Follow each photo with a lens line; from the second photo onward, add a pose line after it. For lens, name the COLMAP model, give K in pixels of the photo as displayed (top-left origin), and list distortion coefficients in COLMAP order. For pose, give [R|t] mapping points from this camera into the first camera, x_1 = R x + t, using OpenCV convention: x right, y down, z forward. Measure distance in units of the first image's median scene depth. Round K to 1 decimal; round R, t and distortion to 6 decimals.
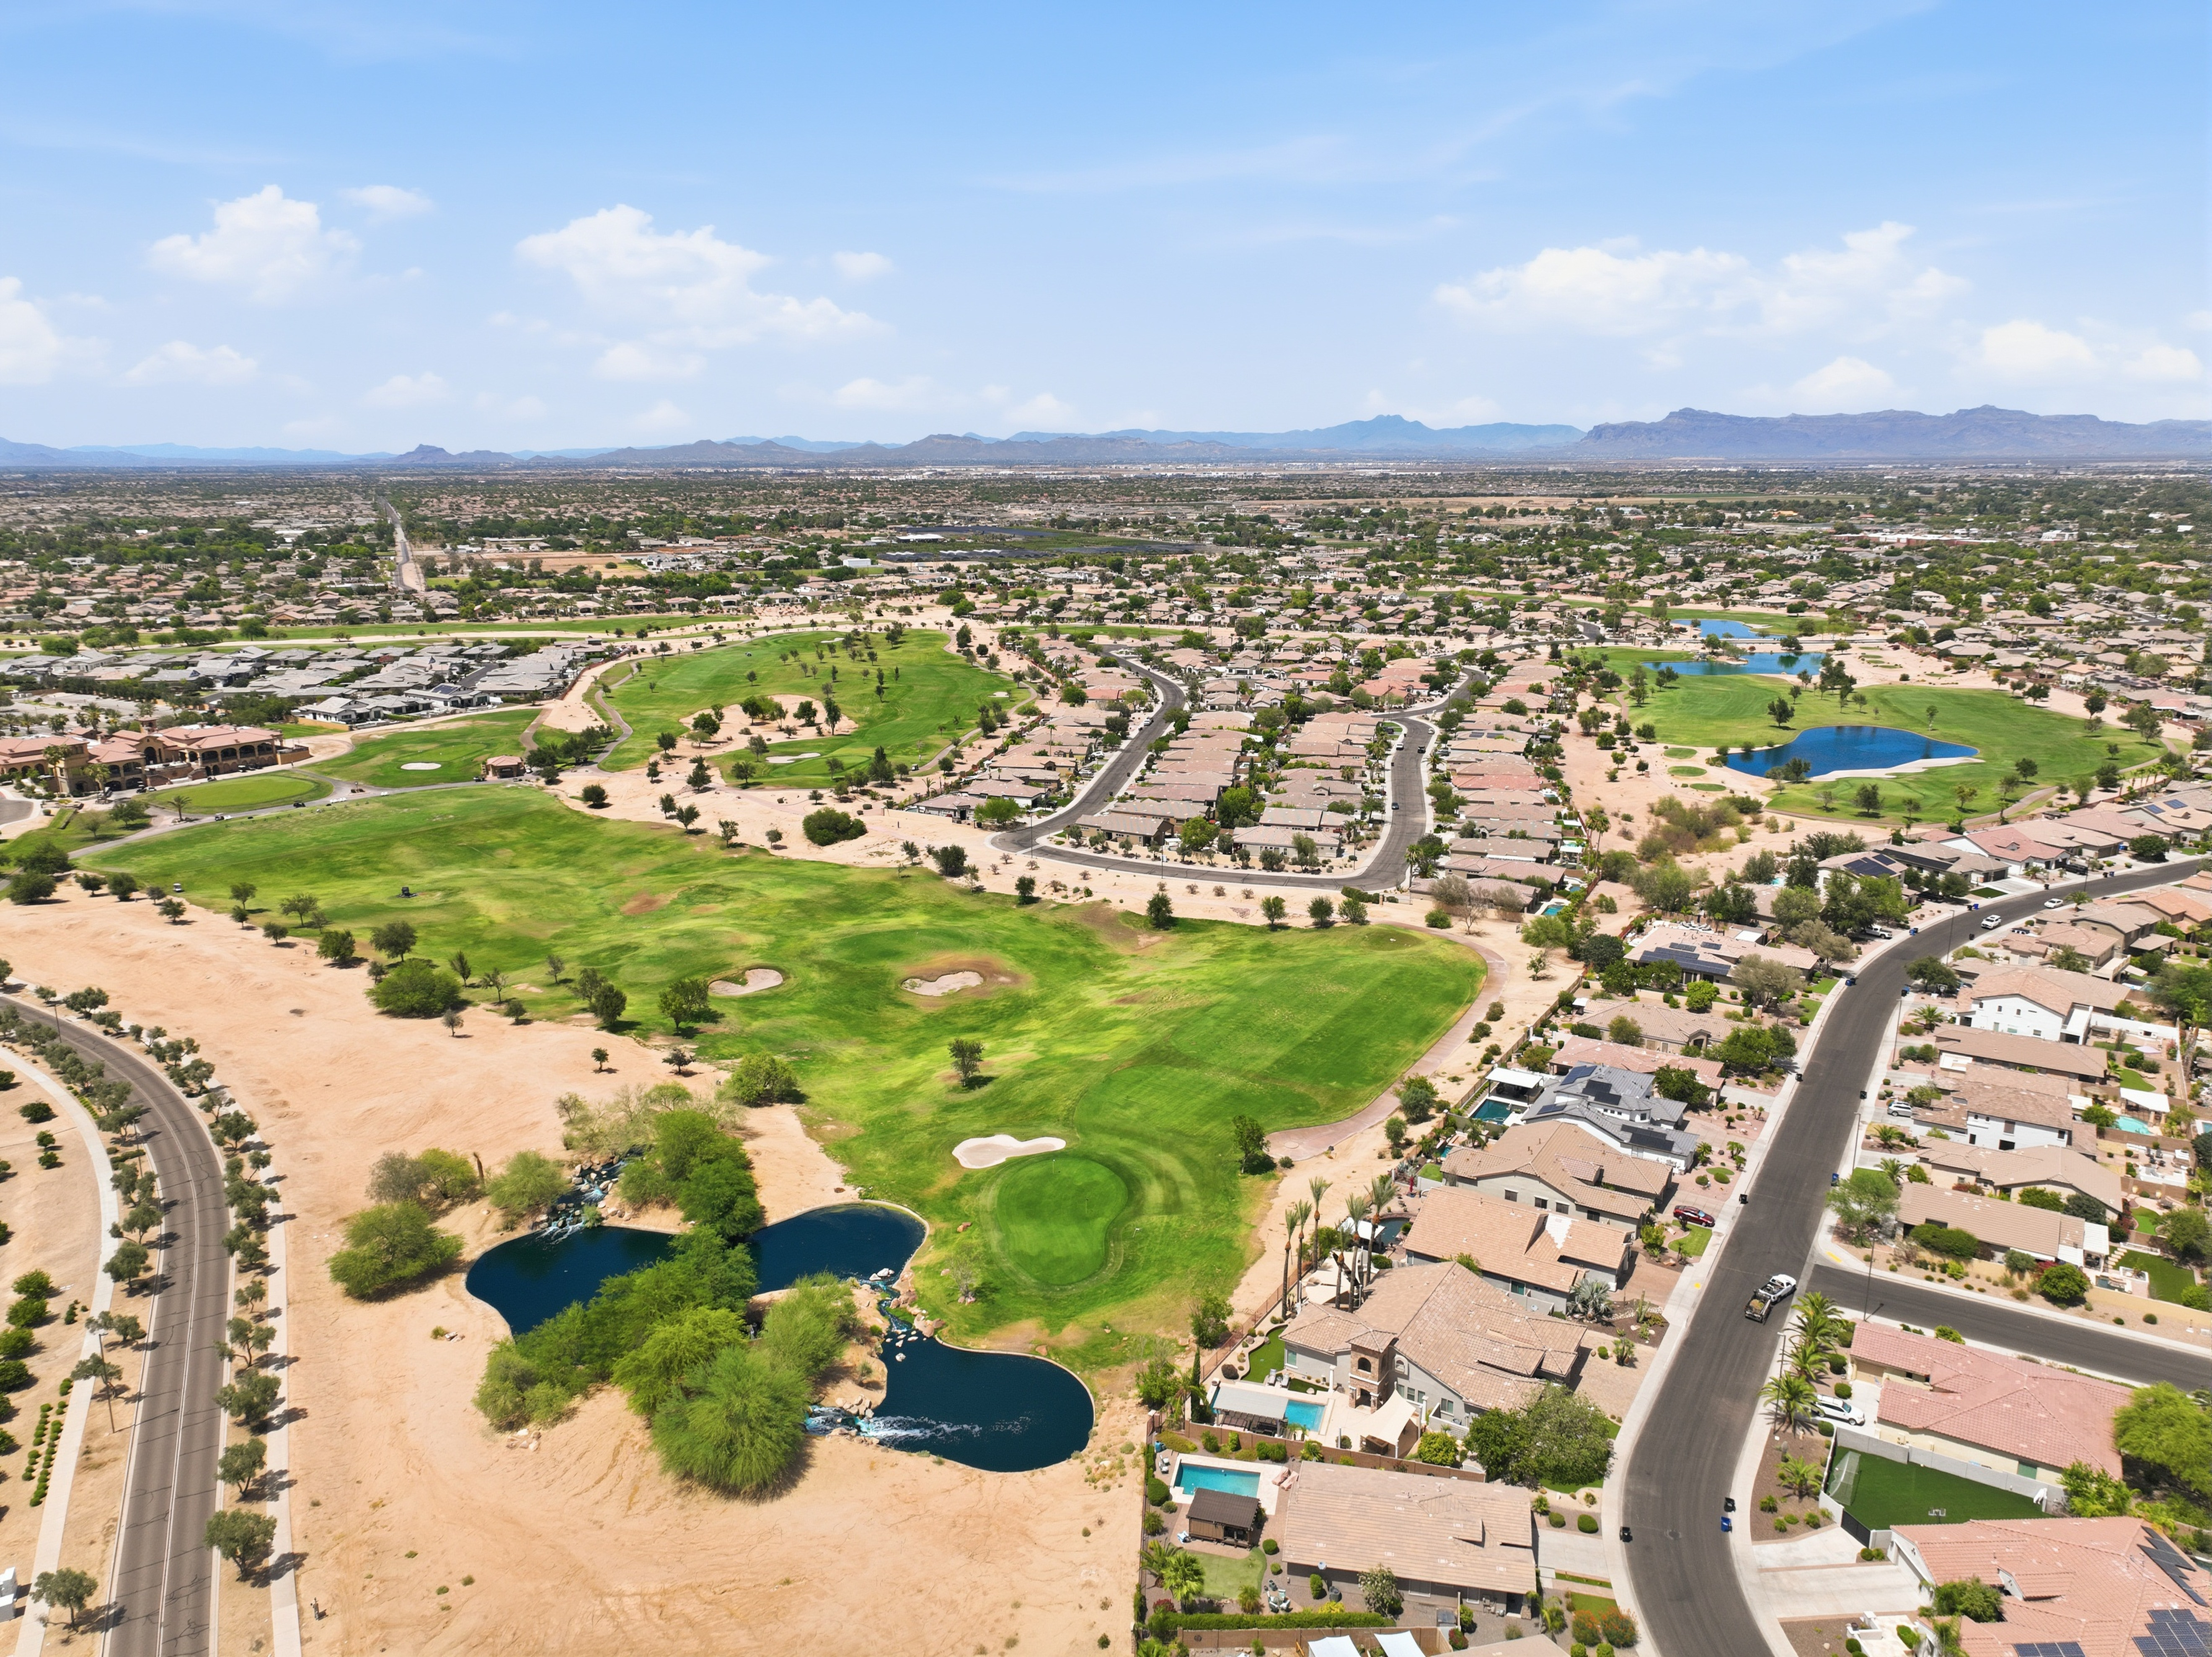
lens RADIAL K [[1552.1, 0, 1109.9], [0, 1552.1, 823.3], [0, 0, 1]] dist [-0.009150, 0.027657]
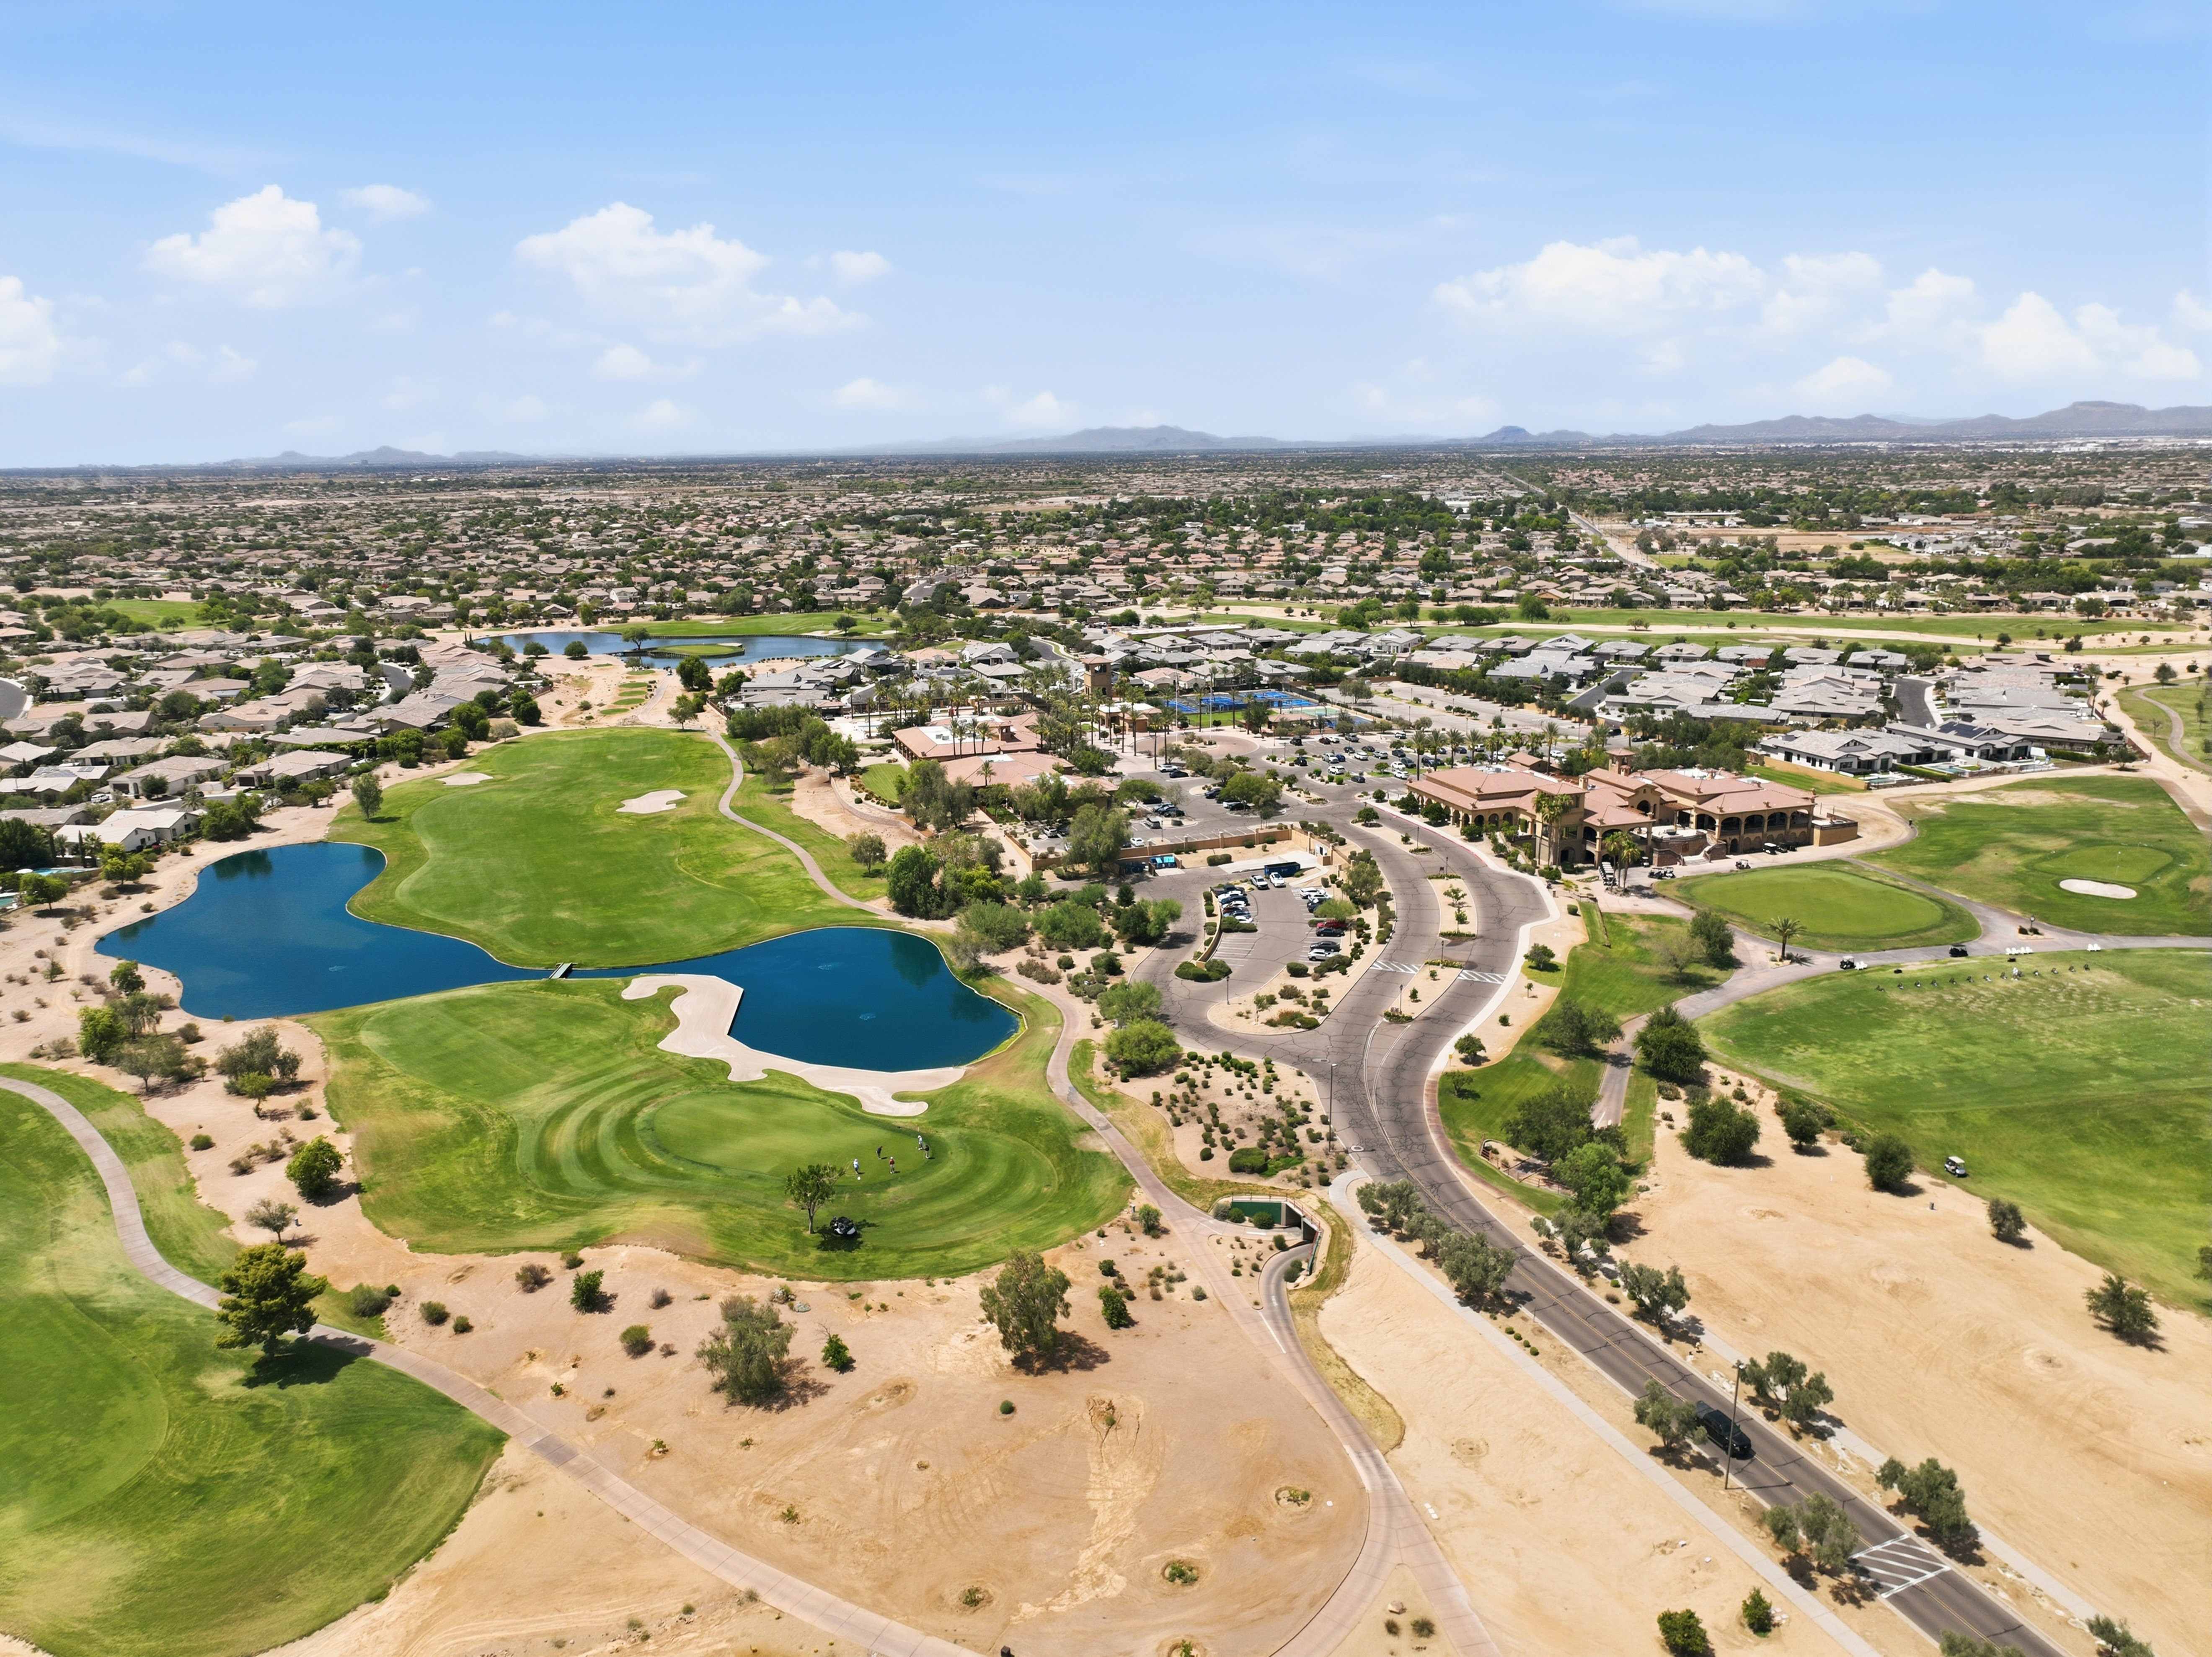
lens RADIAL K [[1552.1, 0, 1109.9], [0, 1552.1, 823.3], [0, 0, 1]] dist [-0.009150, 0.027657]
pose [[0.798610, 0.133455, -0.586866, -0.153600], [-0.125711, 0.990586, 0.054195, -0.017583], [0.588574, 0.030494, 0.807868, 0.121579]]
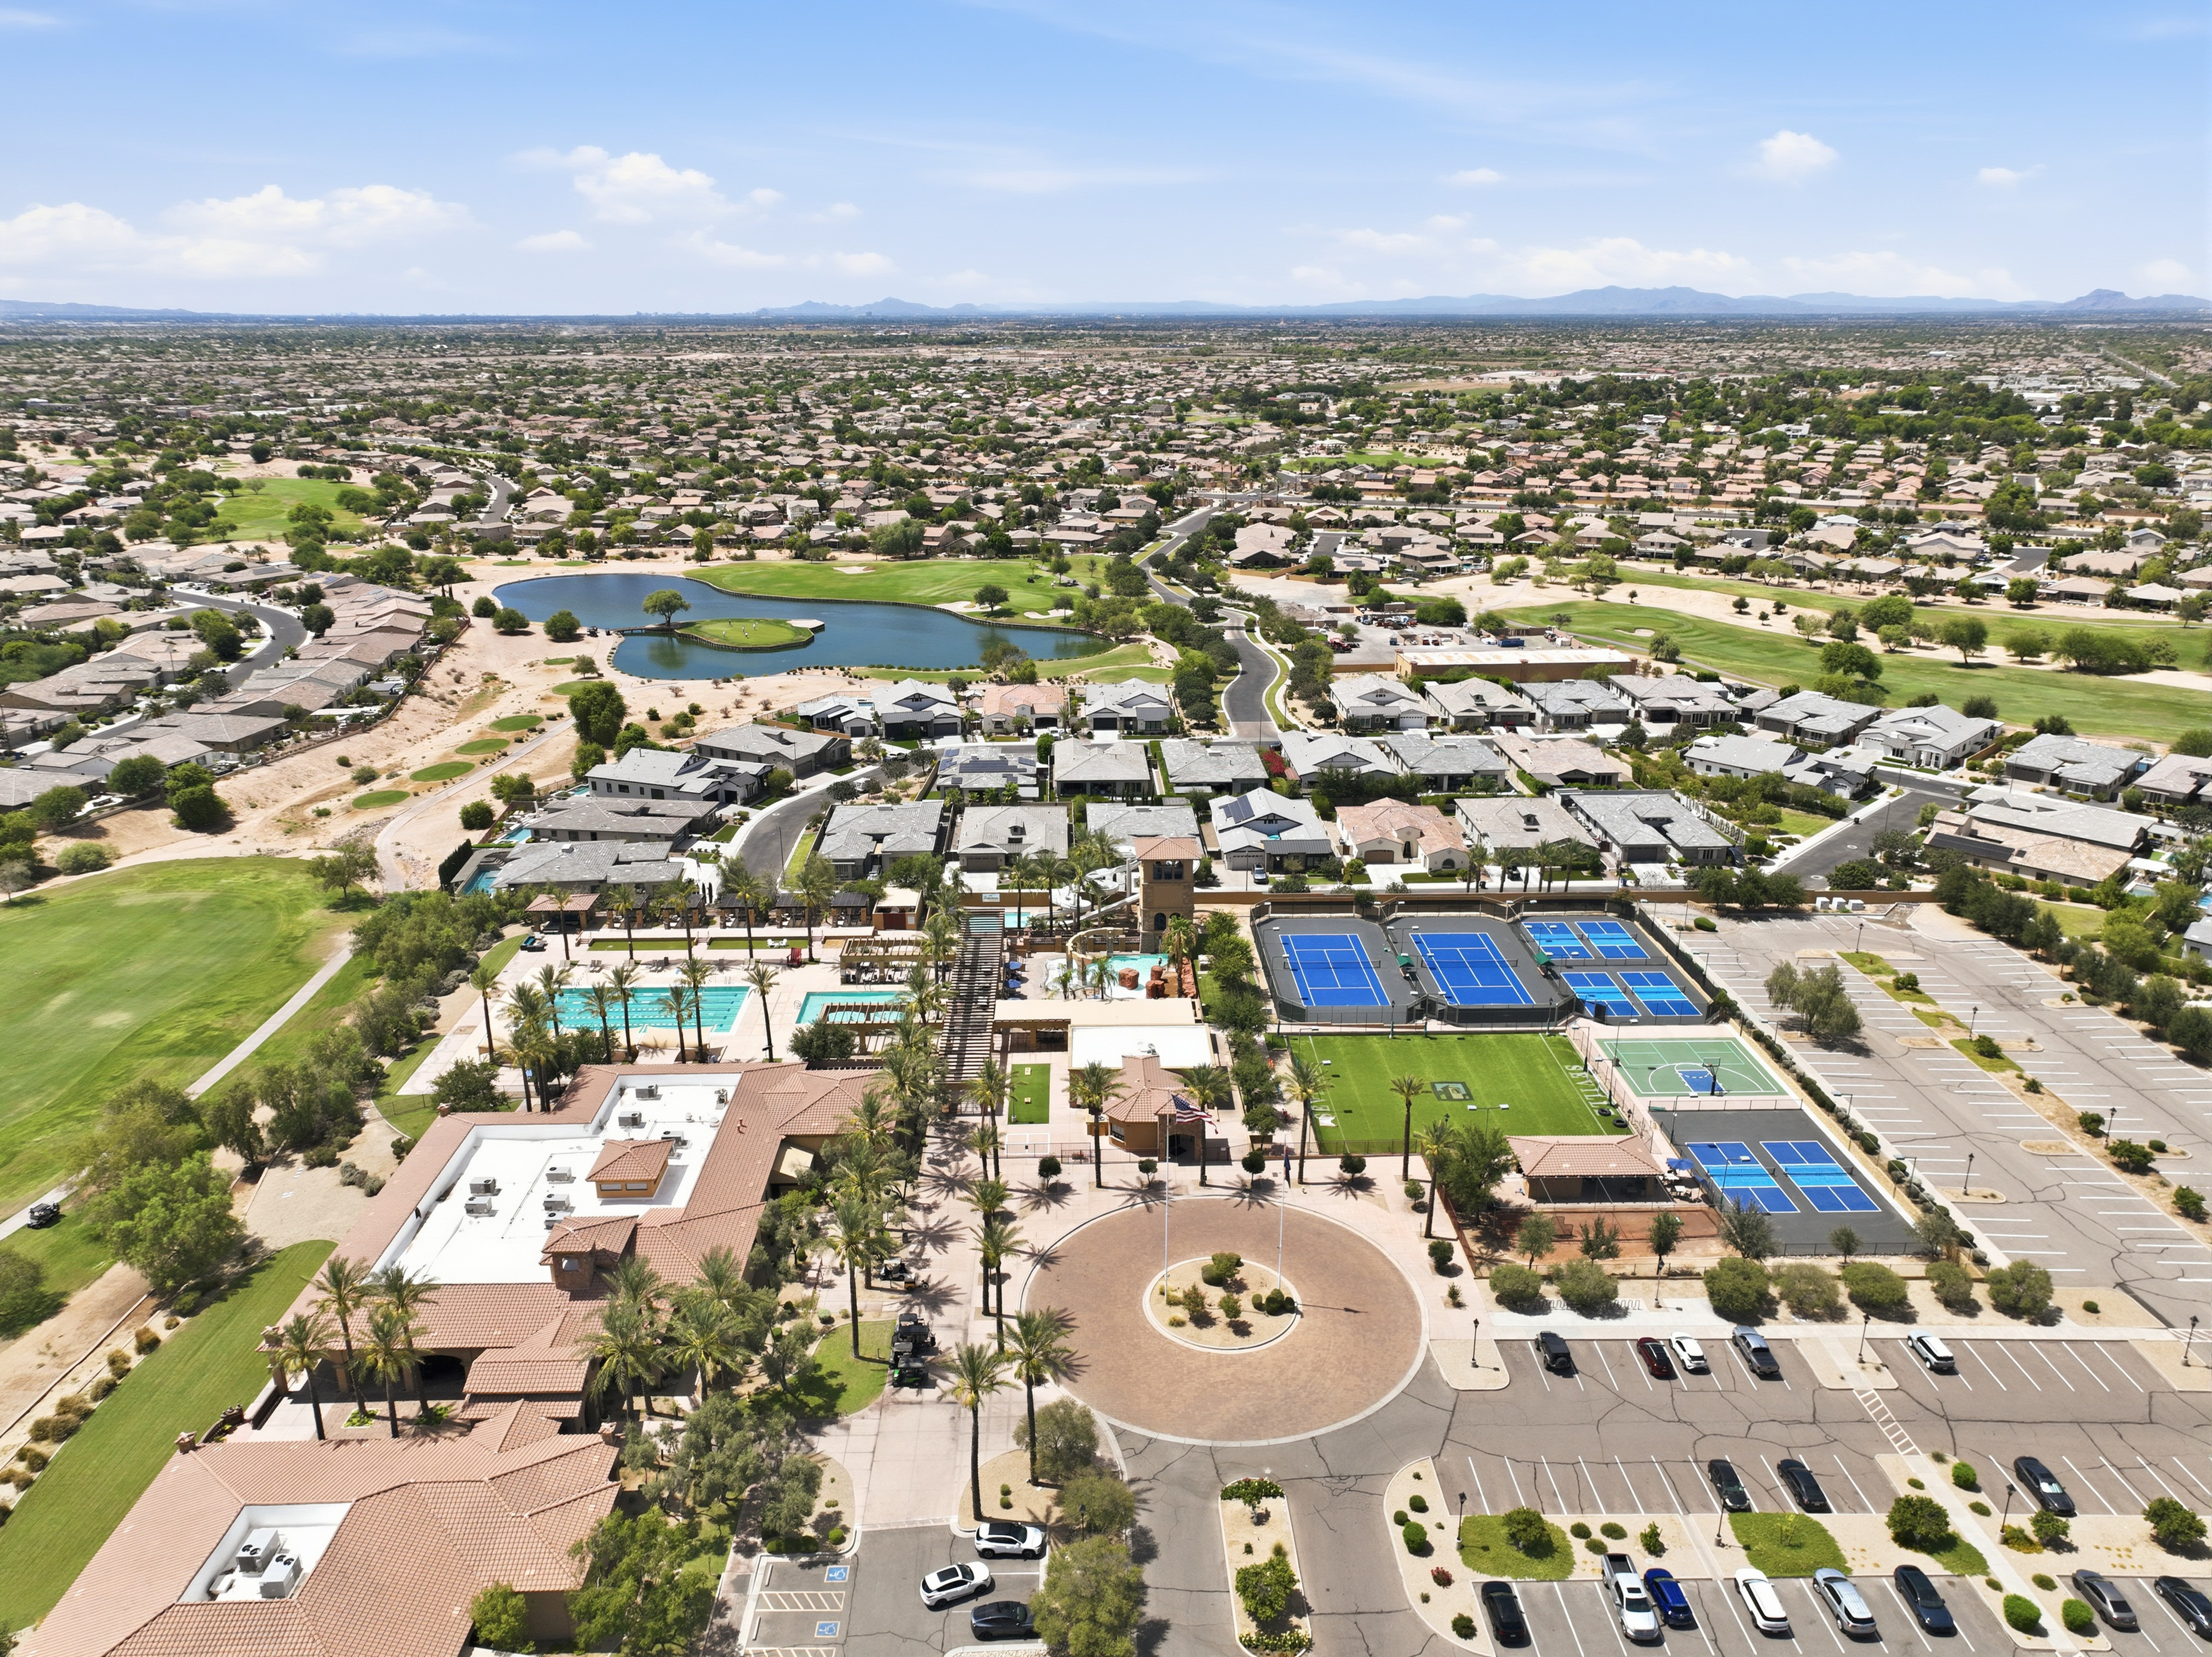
lens RADIAL K [[1552.1, 0, 1109.9], [0, 1552.1, 823.3], [0, 0, 1]] dist [-0.009150, 0.027657]
pose [[0.586963, 0.257223, -0.767666, -0.267221], [-0.186490, 0.965646, 0.180969, -0.068022], [0.787843, 0.036940, 0.614767, 0.326440]]
